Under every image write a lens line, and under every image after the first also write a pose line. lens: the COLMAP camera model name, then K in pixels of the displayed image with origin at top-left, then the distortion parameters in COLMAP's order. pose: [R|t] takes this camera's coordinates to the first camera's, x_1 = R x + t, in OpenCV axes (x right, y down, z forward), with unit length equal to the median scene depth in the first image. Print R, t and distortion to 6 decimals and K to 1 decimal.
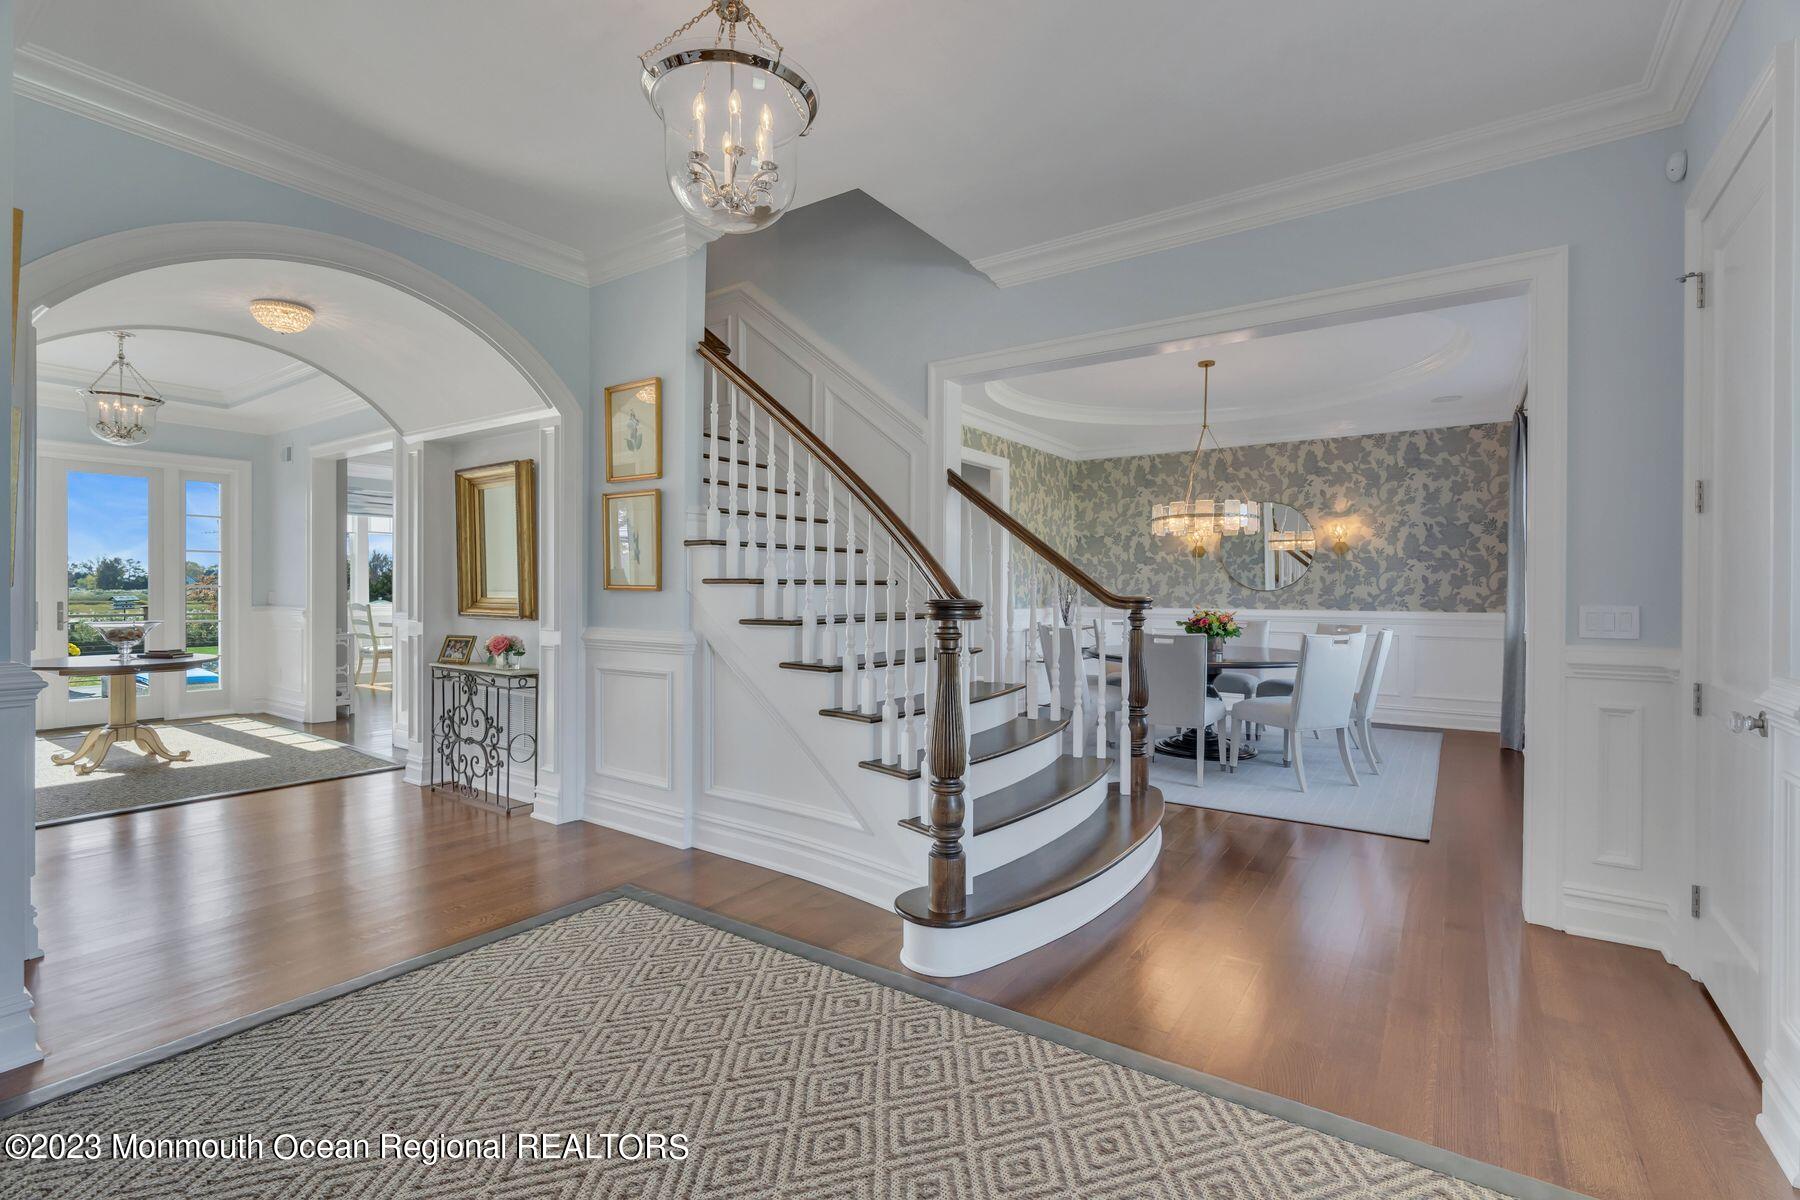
lens RADIAL K [[813.7, 0, 900.0], [0, 813.7, 600.0], [0, 0, 1]] dist [-0.000411, 0.006612]
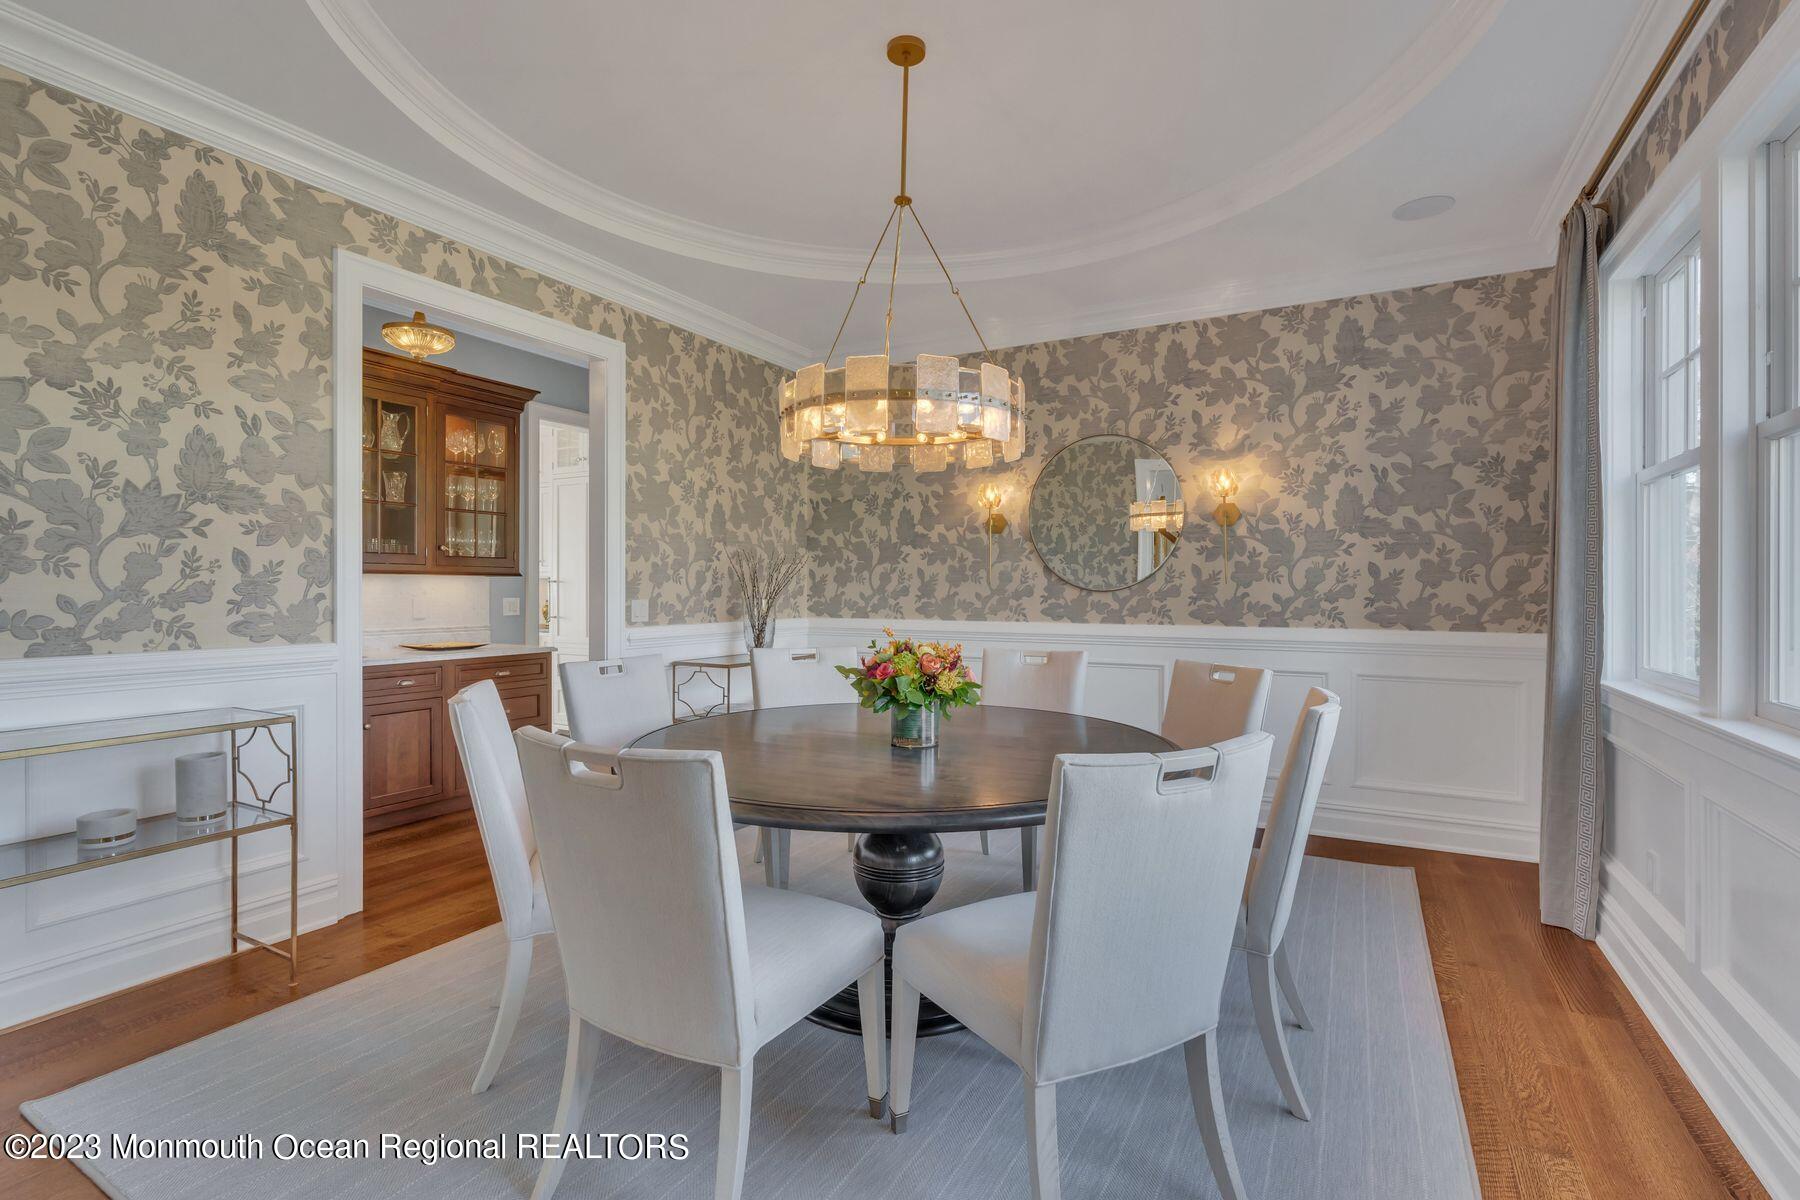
lens RADIAL K [[813.7, 0, 900.0], [0, 813.7, 600.0], [0, 0, 1]] dist [-0.000411, 0.006612]
pose [[0.995596, -0.002390, 0.093722, 0.271731], [0.002399, 0.999997, 0.000017, -0.005885], [-0.093722, 0.000208, 0.995598, 0.475973]]
